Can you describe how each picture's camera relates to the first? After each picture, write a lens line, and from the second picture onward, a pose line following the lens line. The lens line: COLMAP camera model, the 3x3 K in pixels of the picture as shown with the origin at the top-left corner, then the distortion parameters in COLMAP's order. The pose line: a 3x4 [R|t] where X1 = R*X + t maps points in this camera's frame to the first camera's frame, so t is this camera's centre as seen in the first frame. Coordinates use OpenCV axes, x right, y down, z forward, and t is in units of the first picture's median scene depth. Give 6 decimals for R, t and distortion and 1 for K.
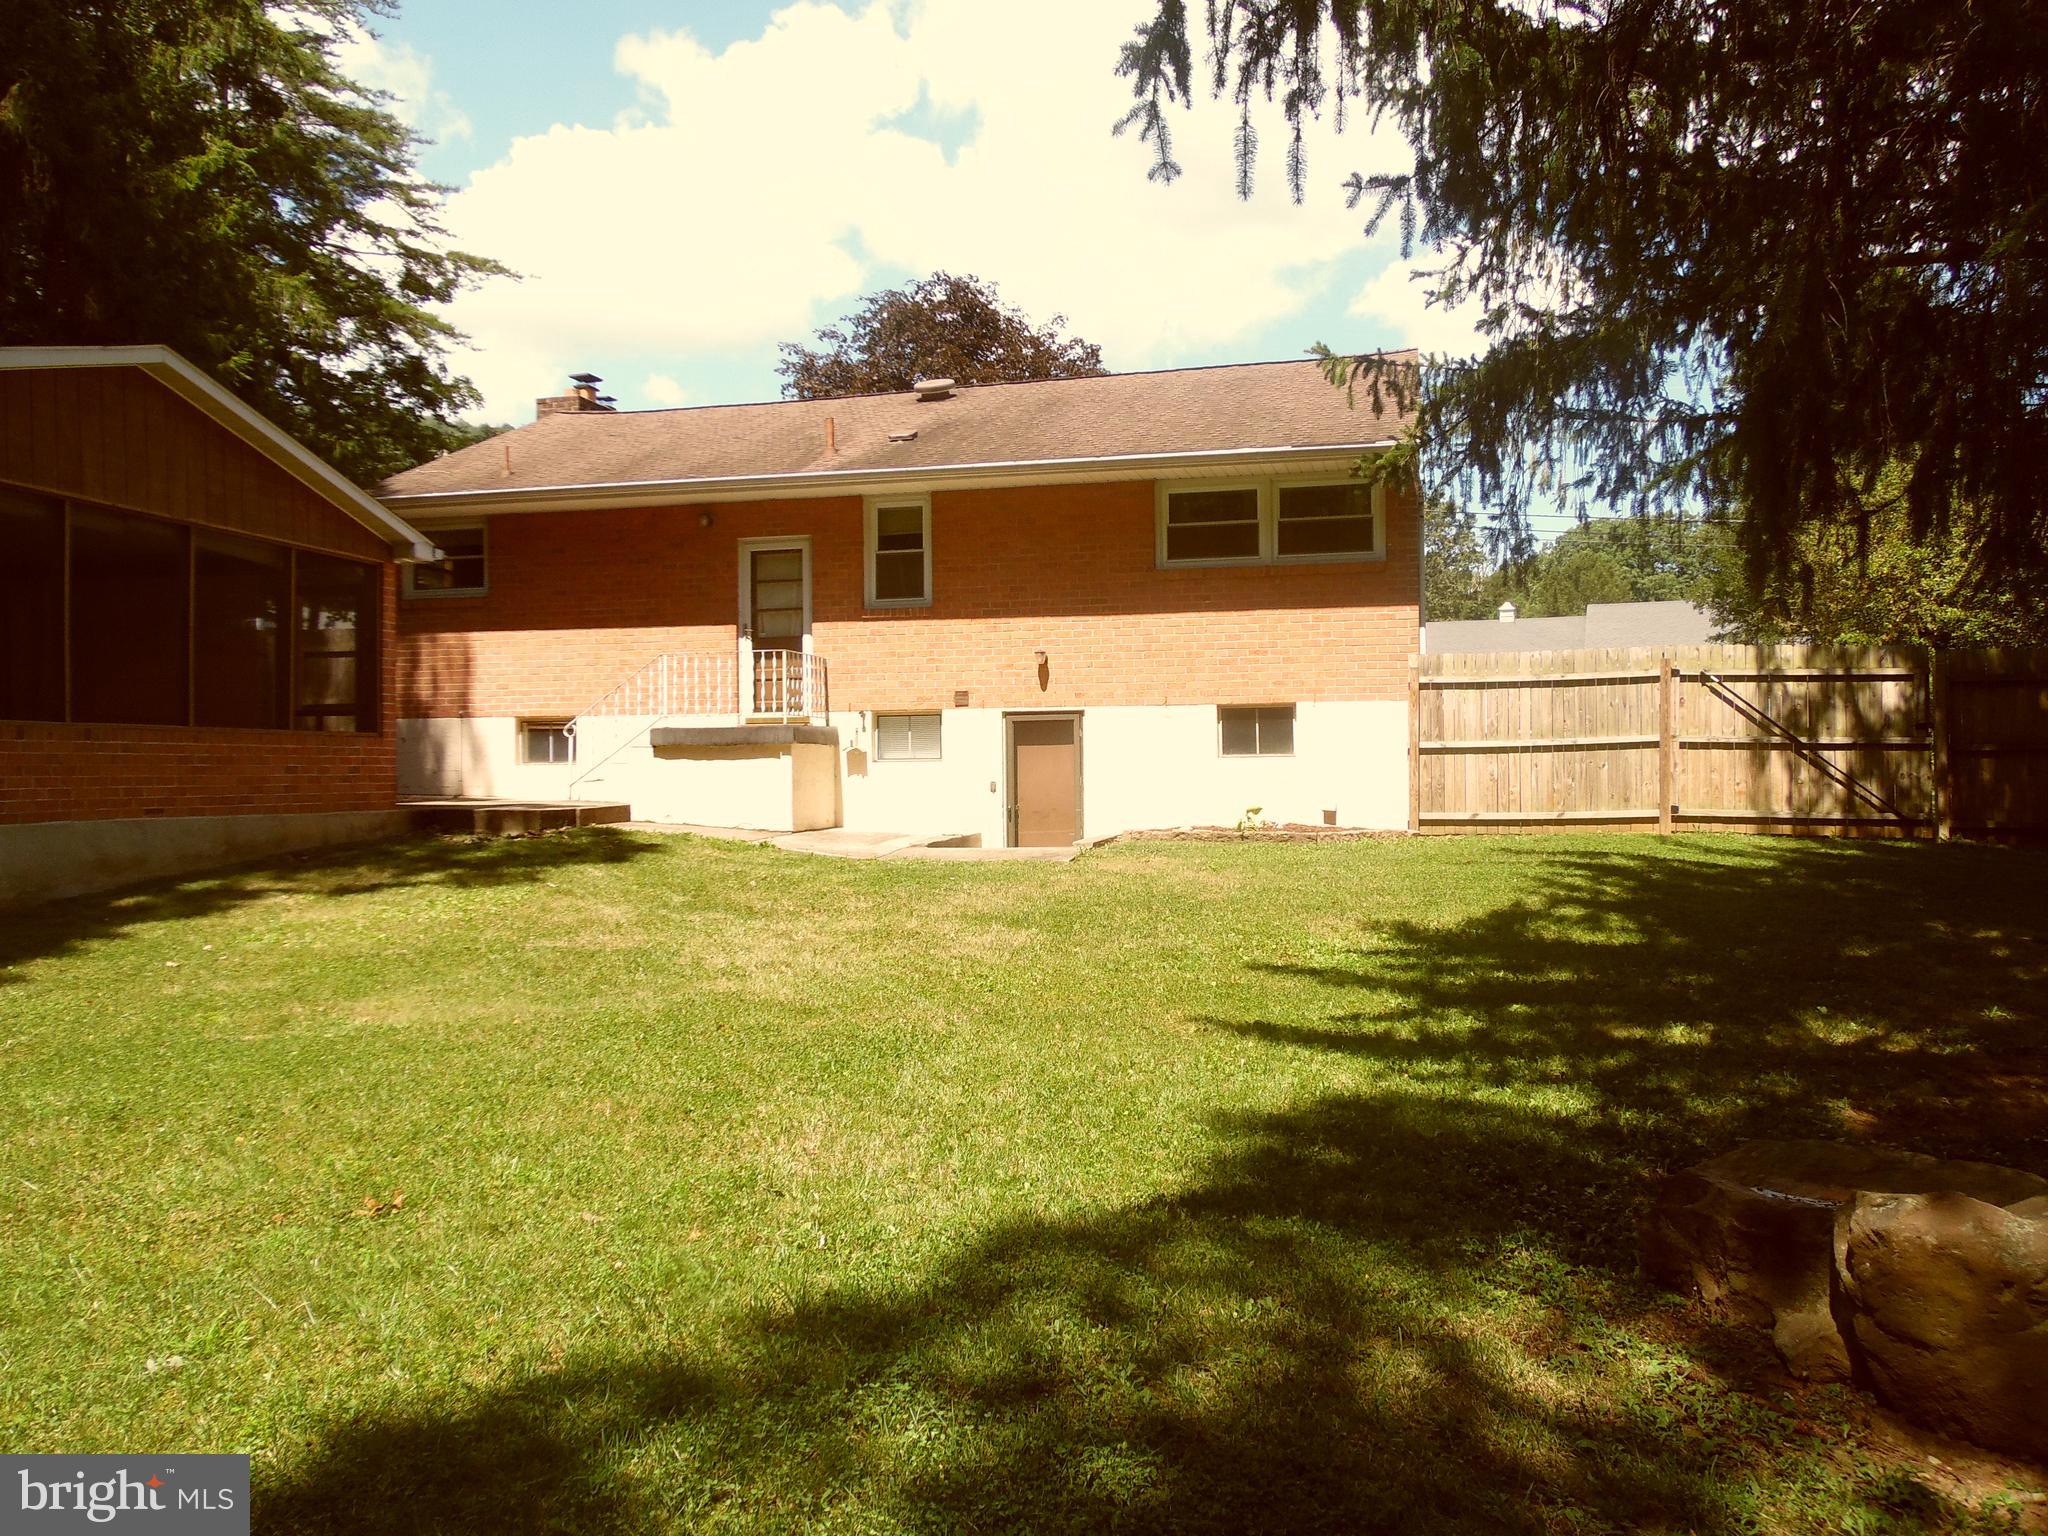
lens RADIAL K [[1549.2, 0, 1023.6], [0, 1549.2, 772.9], [0, 0, 1]] dist [-0.018857, 0.060802]
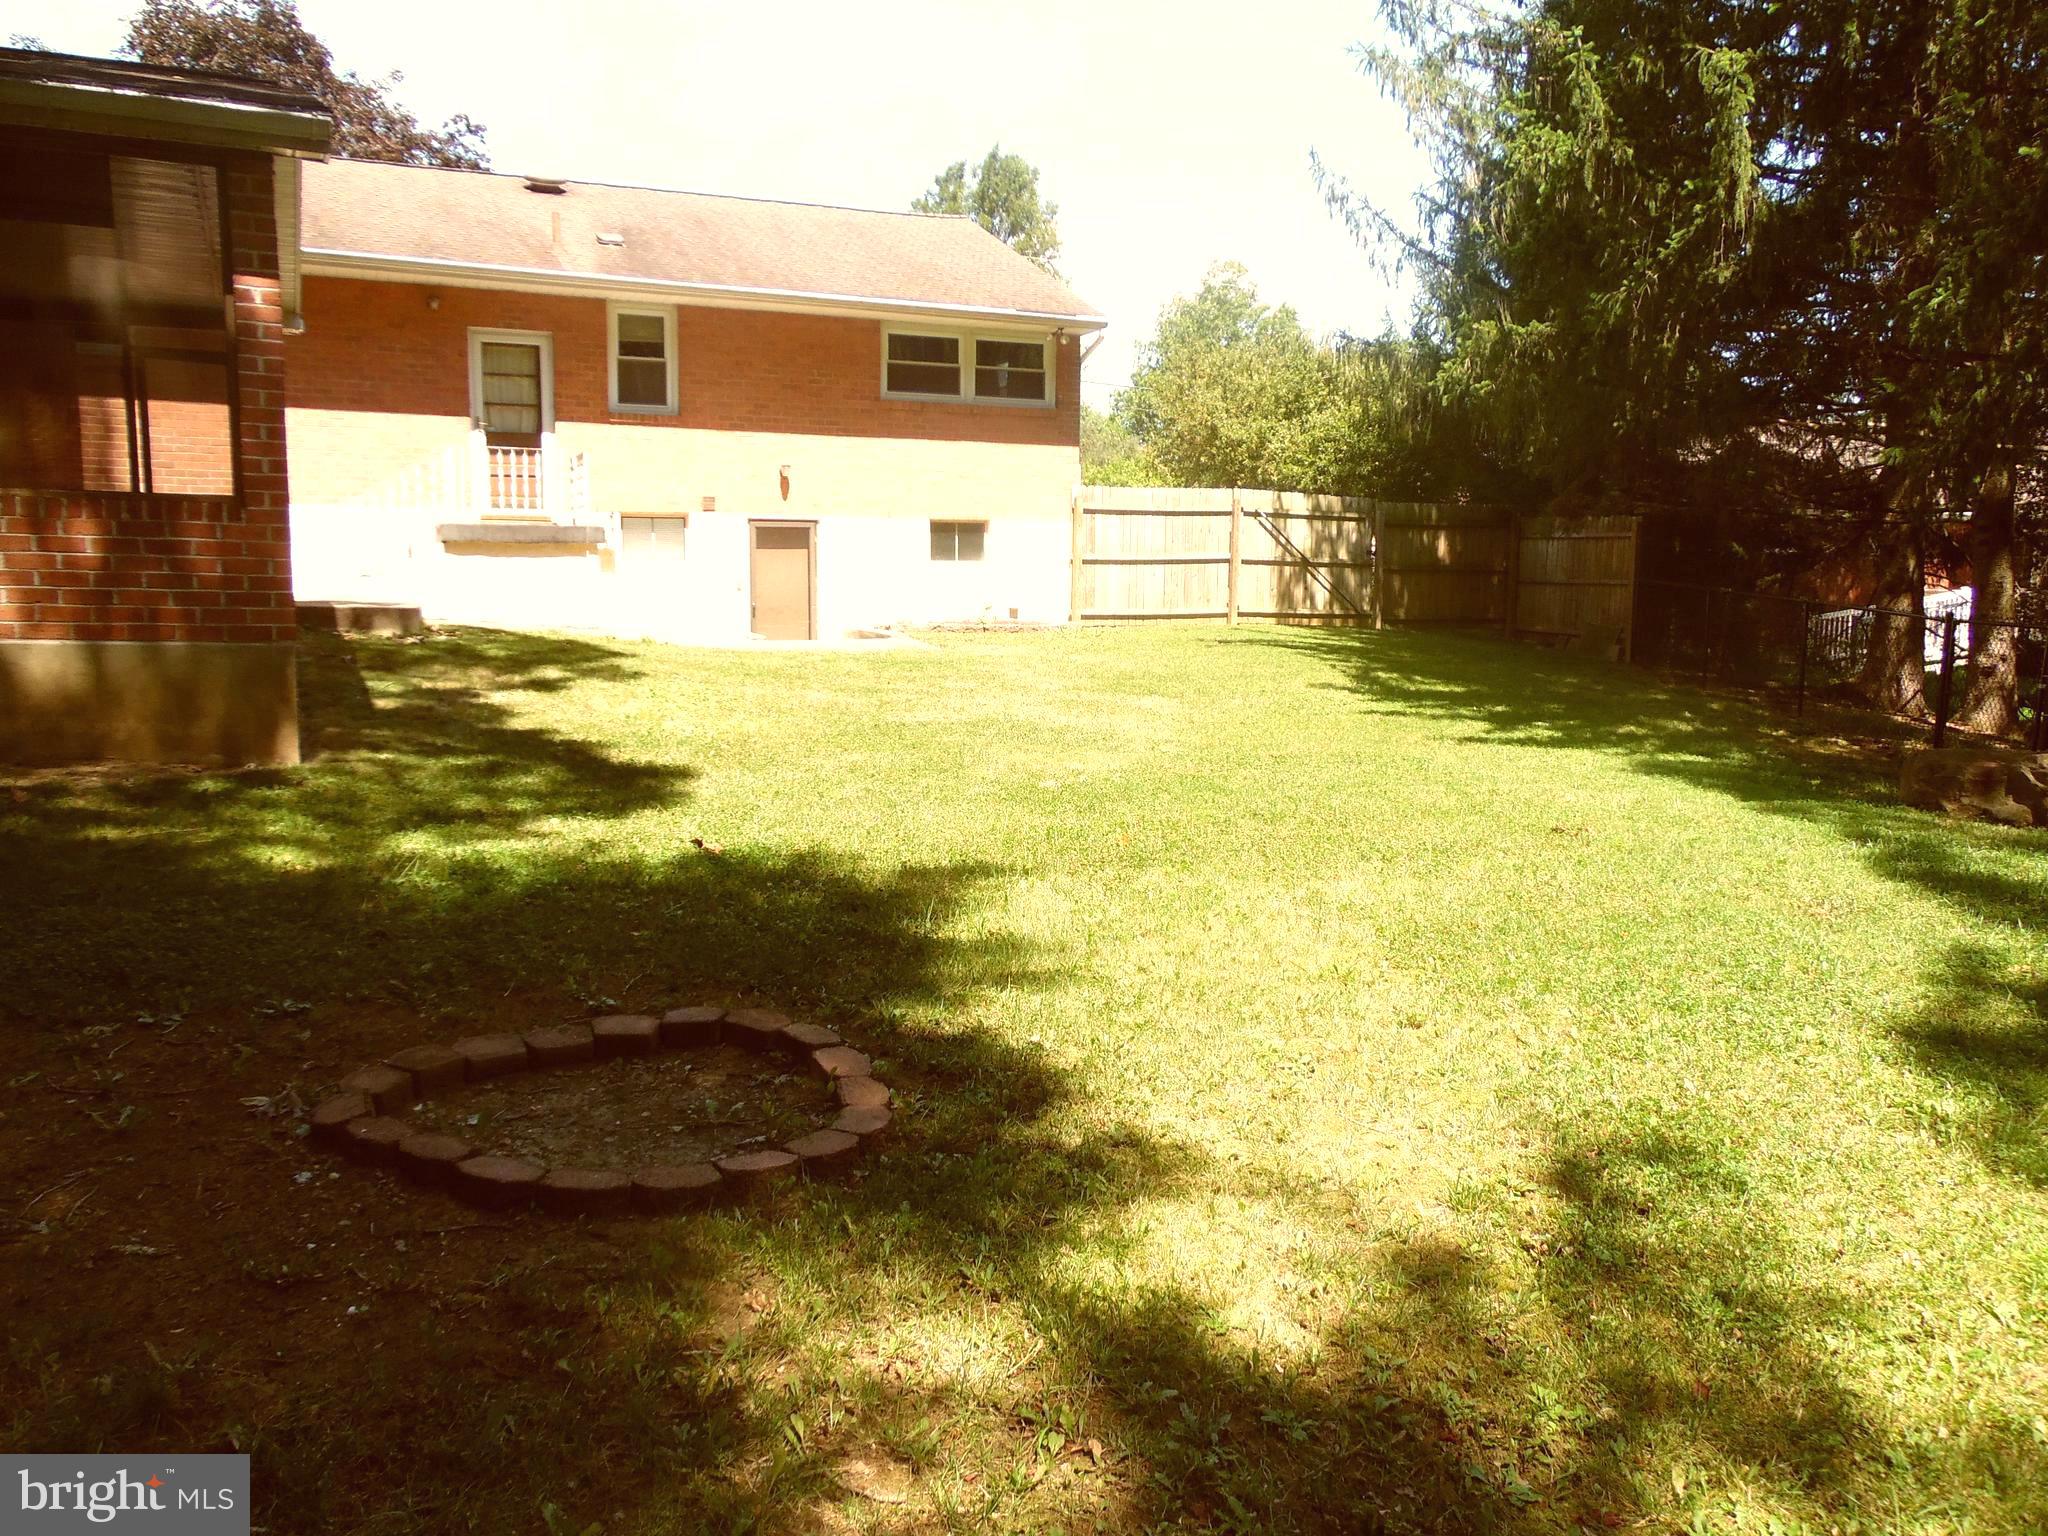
lens RADIAL K [[1549.2, 0, 1027.8], [0, 1549.2, 764.8], [0, 0, 1]] dist [-0.018857, 0.060802]
pose [[0.800890, -0.059022, 0.595896, -0.535737], [-0.016623, 0.992556, 0.120652, -0.001026], [-0.598581, -0.106534, 0.793947, -0.018383]]
